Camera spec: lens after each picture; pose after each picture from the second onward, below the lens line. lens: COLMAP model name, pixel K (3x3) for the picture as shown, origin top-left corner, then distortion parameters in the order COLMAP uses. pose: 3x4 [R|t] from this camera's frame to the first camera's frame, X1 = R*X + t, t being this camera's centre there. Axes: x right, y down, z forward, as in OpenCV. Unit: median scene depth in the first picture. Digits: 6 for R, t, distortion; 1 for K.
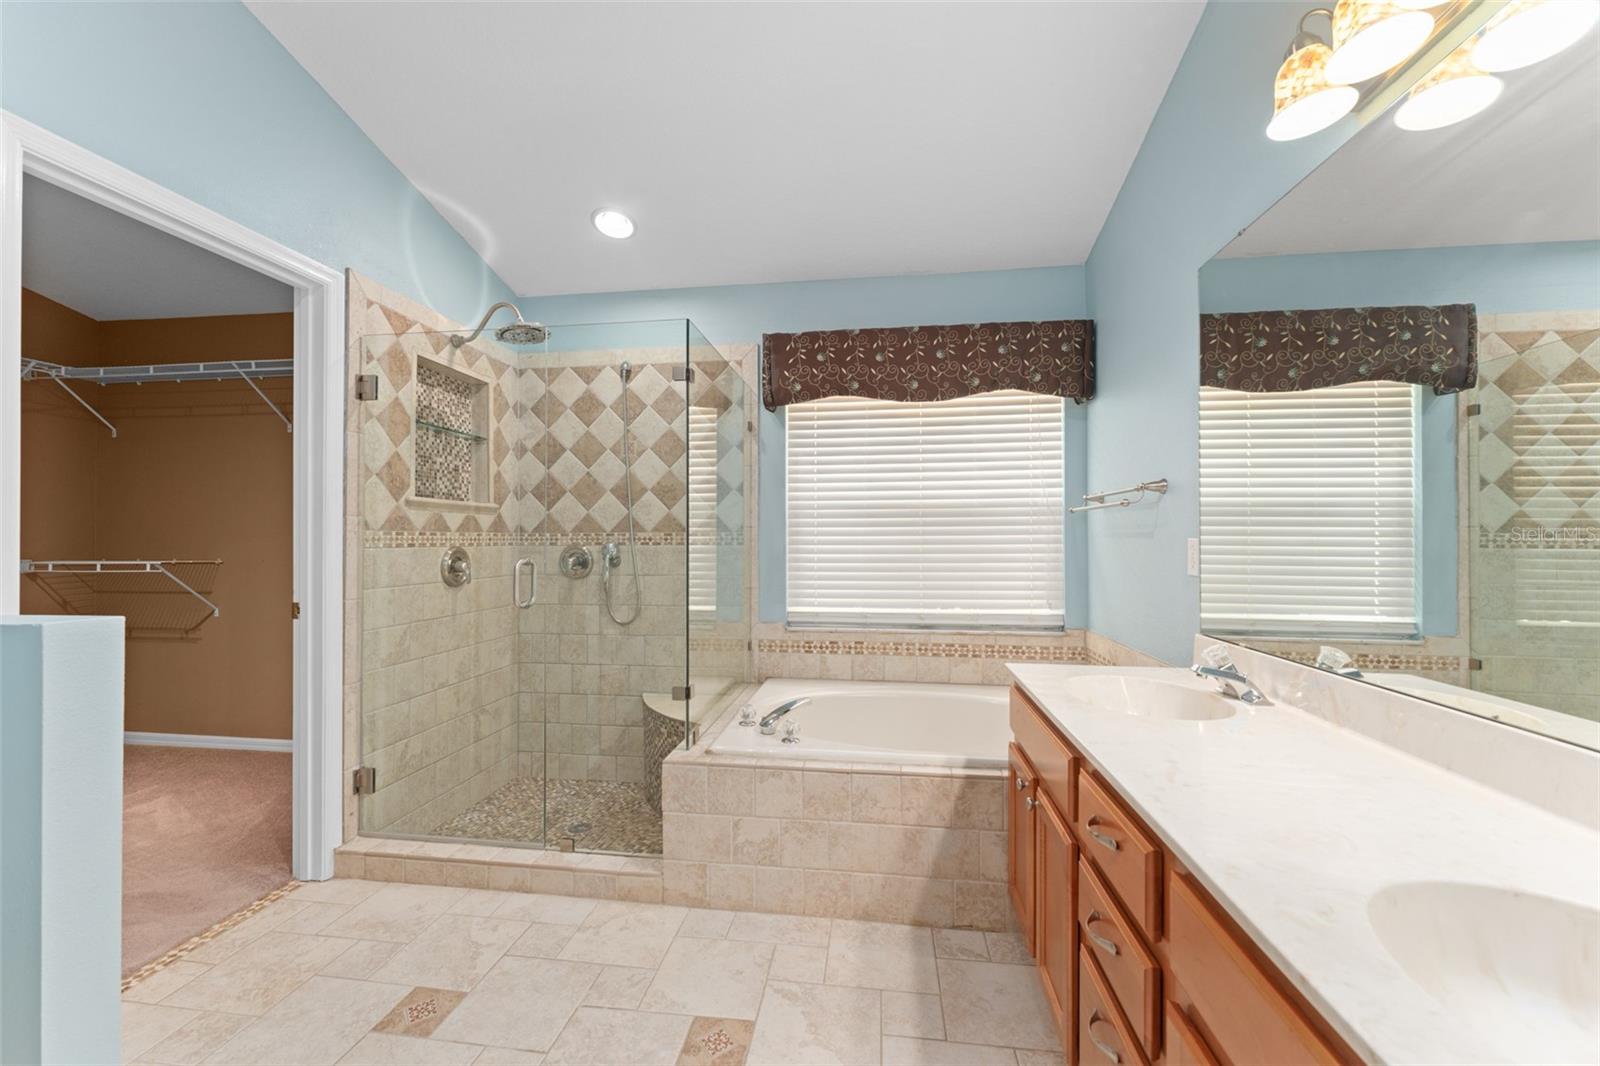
lens RADIAL K [[638.4, 0, 798.5], [0, 638.4, 534.2], [0, 0, 1]] dist [0.002072, -0.000146]
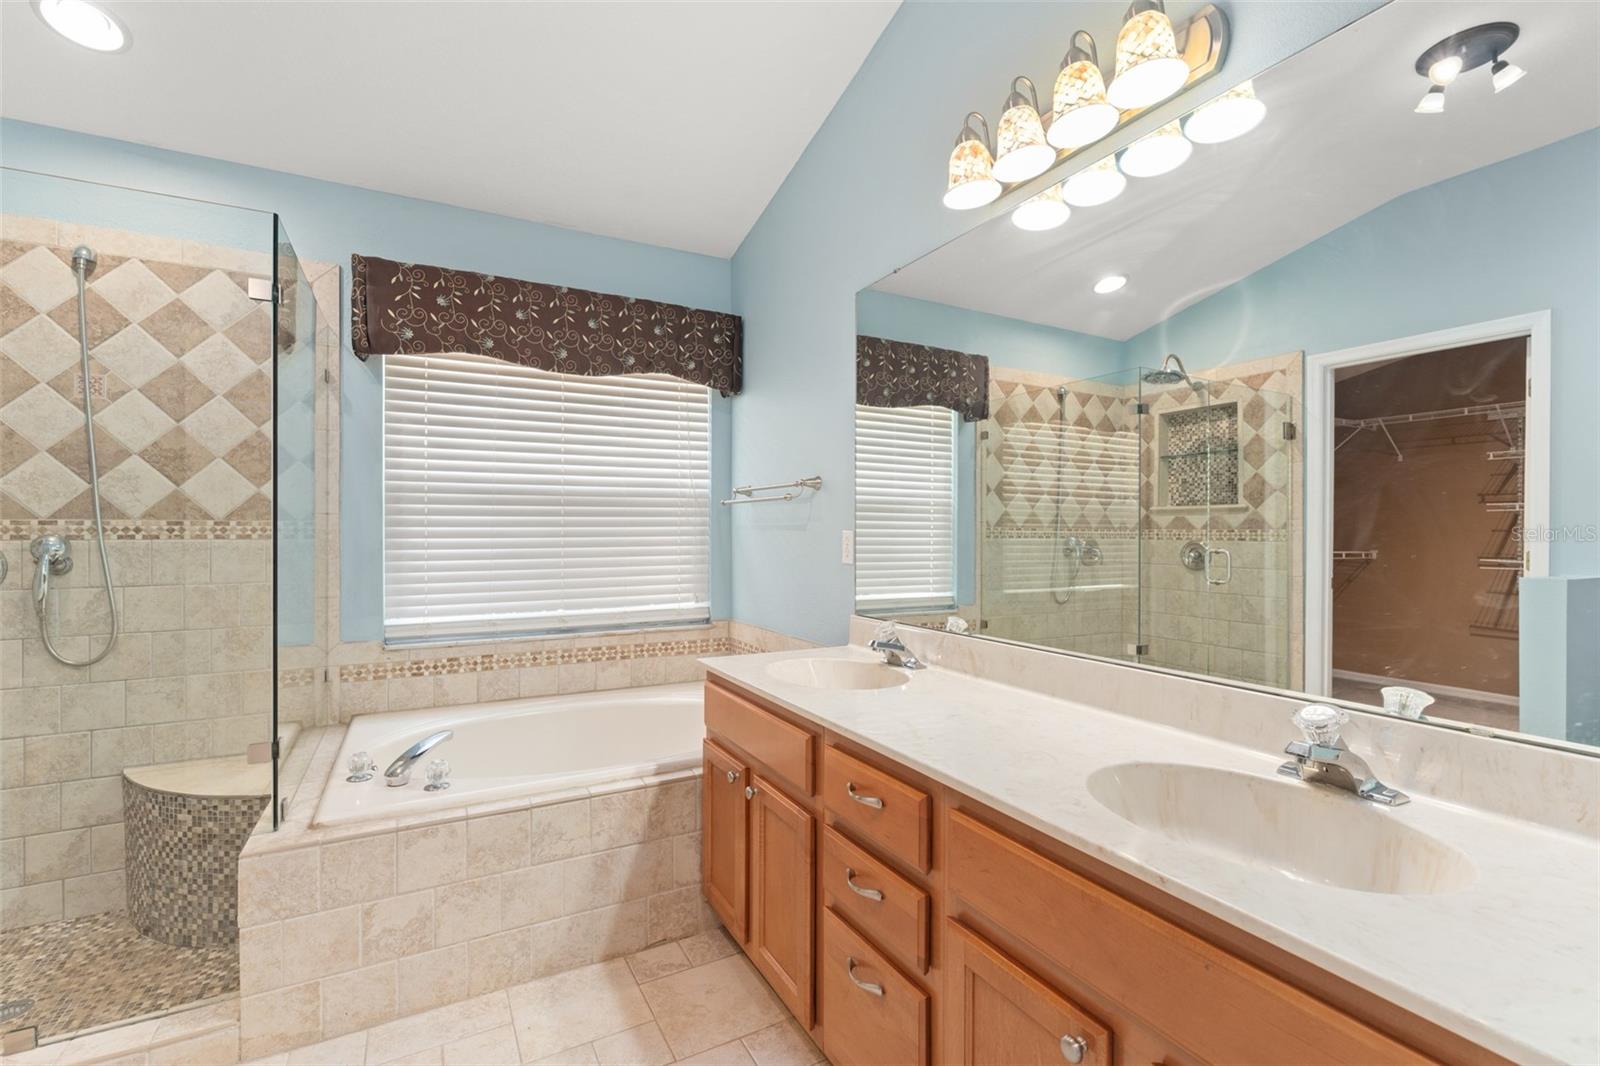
lens RADIAL K [[704.0, 0, 800.0], [0, 704.0, 533.0], [0, 0, 1]] dist [0.000958, 0.000027]
pose [[0.807974, -0.000148, 0.589218, -0.125803], [-0.006377, 0.999939, 0.008995, -0.000109], [-0.589184, -0.011025, 0.807924, 0.031050]]
